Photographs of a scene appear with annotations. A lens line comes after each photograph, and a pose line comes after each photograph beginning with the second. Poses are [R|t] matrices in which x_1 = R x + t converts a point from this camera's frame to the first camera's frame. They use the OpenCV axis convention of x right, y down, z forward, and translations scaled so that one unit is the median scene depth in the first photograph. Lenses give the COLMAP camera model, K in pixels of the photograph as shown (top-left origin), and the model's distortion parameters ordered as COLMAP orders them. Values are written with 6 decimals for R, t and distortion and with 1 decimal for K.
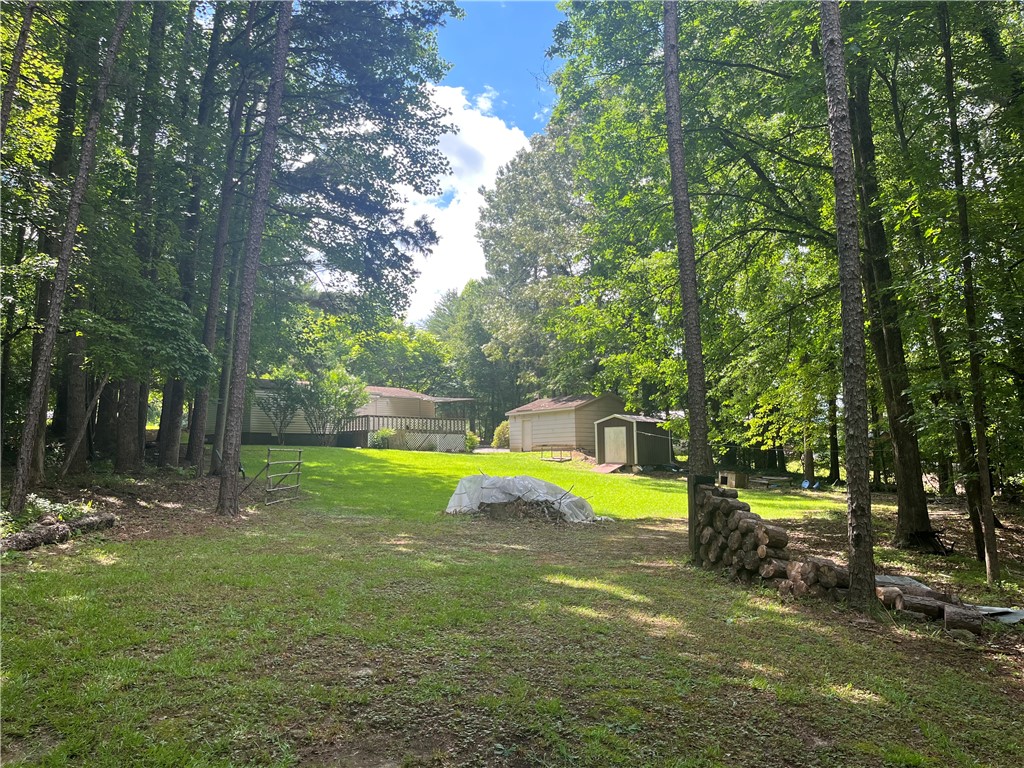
lens RADIAL K [[773.5, 0, 513.9], [0, 773.5, 383.8], [0, 0, 1]] dist [0.079630, -0.066521]
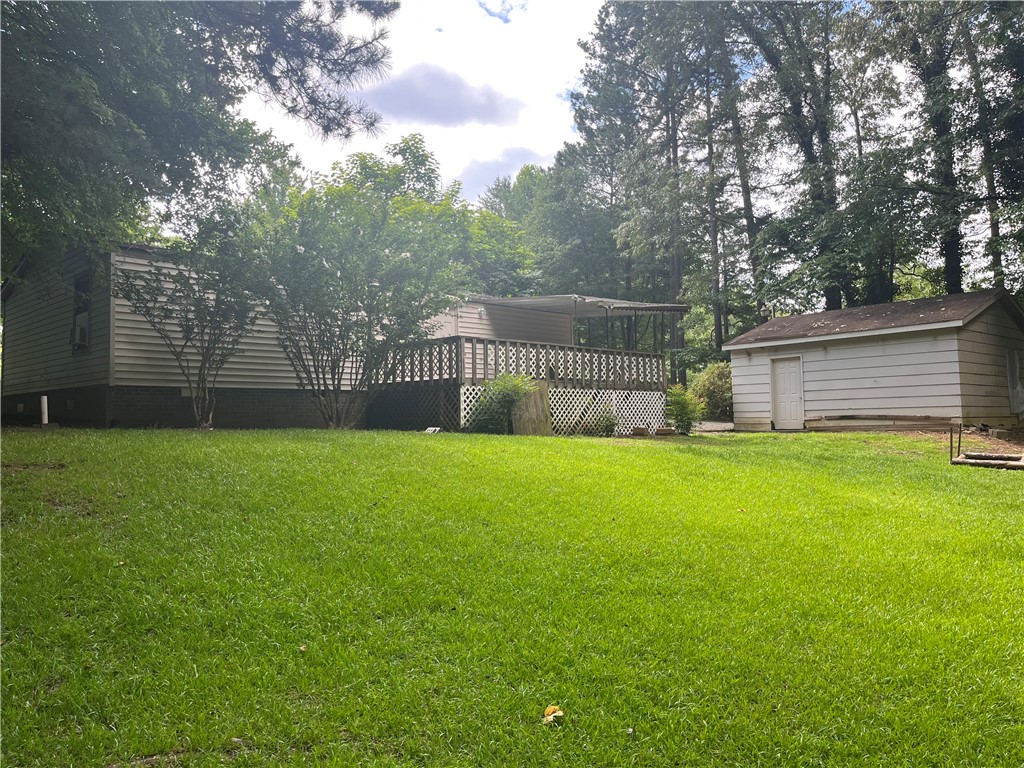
lens RADIAL K [[773.5, 0, 509.9], [0, 773.5, 383.5], [0, 0, 1]] dist [0.079630, -0.066521]
pose [[0.999812, -0.005435, 0.018587, -0.163246], [0.004526, 0.998809, 0.048588, 0.042367], [-0.018829, -0.048494, 0.998646, 0.616520]]
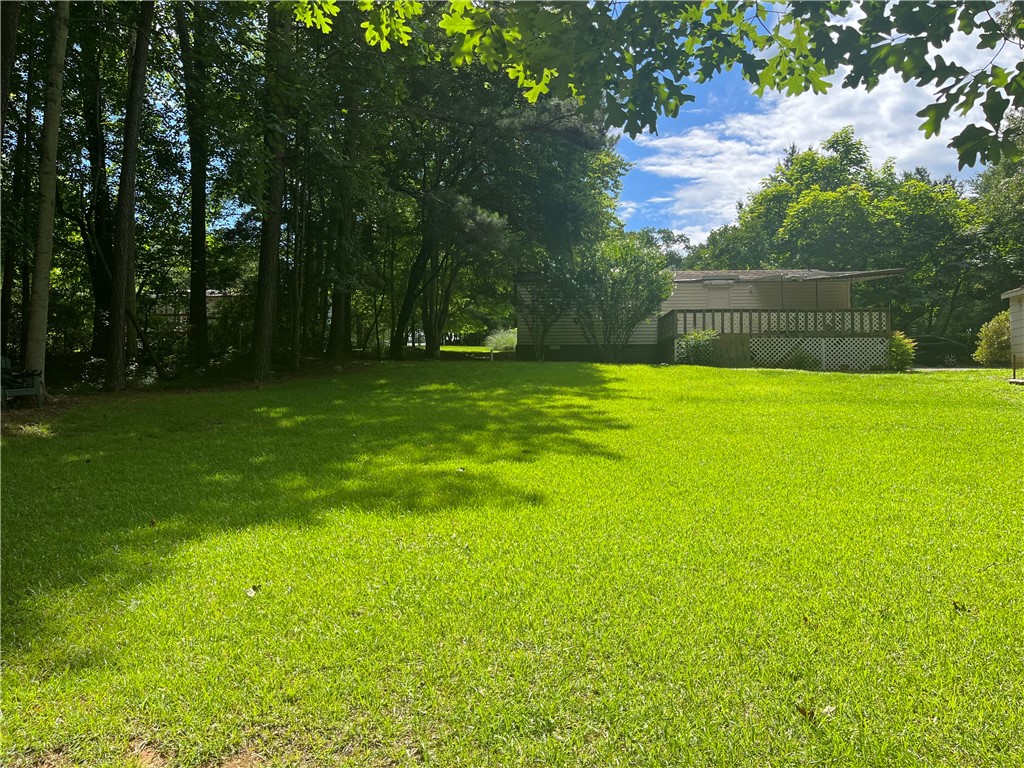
lens RADIAL K [[773.5, 0, 509.9], [0, 773.5, 383.3], [0, 0, 1]] dist [0.079630, -0.066521]
pose [[0.705125, -0.004471, -0.709069, 0.146994], [0.064543, 0.996234, 0.057902, 0.051185], [0.706139, -0.086594, 0.702758, 0.449617]]
